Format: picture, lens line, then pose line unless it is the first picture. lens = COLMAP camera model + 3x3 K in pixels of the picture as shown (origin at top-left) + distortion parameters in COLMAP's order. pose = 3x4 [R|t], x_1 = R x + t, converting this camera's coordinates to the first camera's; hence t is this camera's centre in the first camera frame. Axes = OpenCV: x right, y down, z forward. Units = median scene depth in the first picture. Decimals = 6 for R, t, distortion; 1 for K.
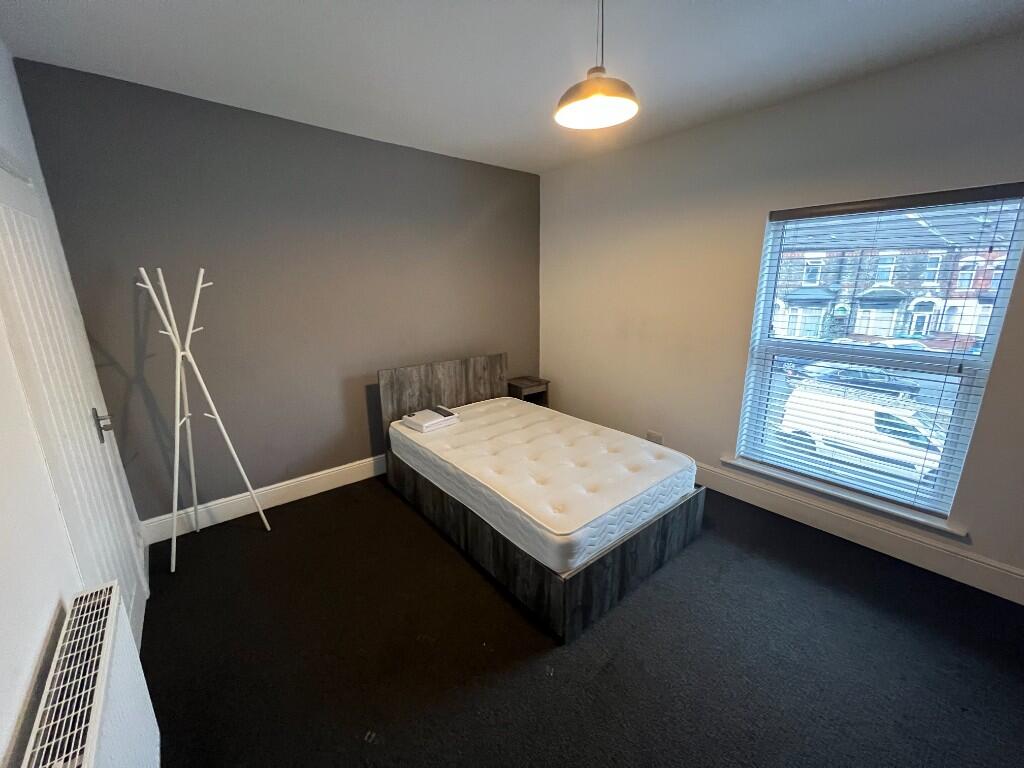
lens RADIAL K [[406.5, 0, 515.2], [0, 406.5, 384.4], [0, 0, 1]] dist [0.002022, -0.000031]
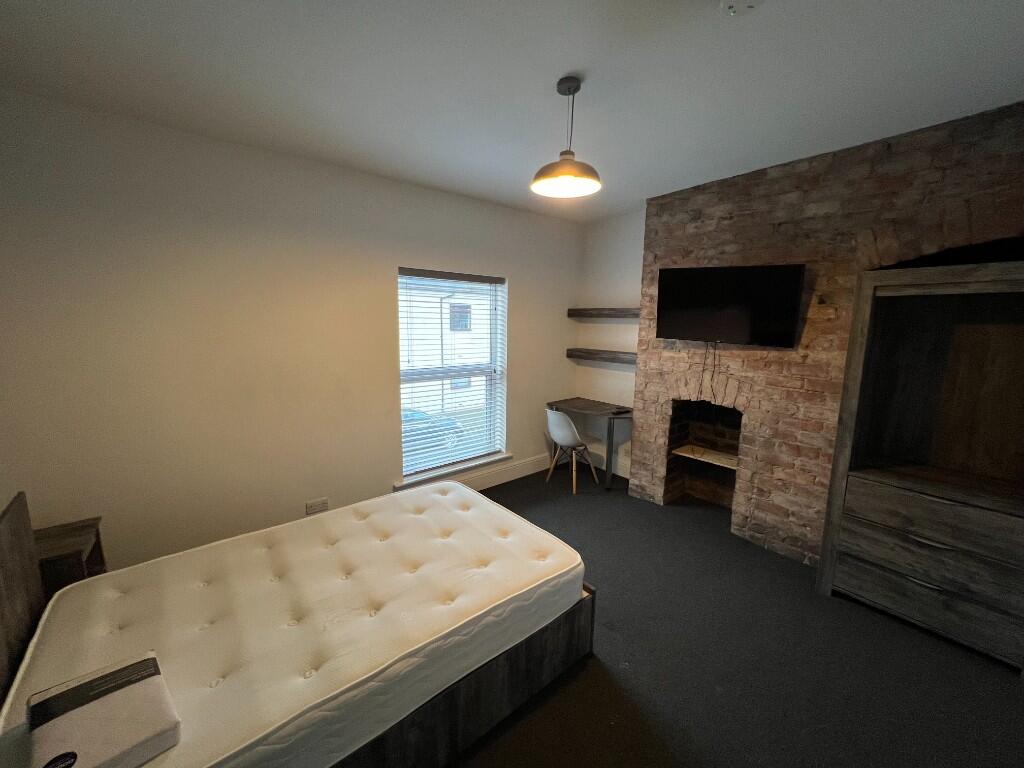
lens RADIAL K [[406.5, 0, 514.2], [0, 406.5, 381.0], [0, 0, 1]] dist [0.002022, -0.000031]
pose [[-0.002288, -0.147617, 0.989042, -0.647657], [0.233383, 0.961653, 0.144069, -0.208342], [-0.972382, 0.231155, 0.032251, 0.754221]]
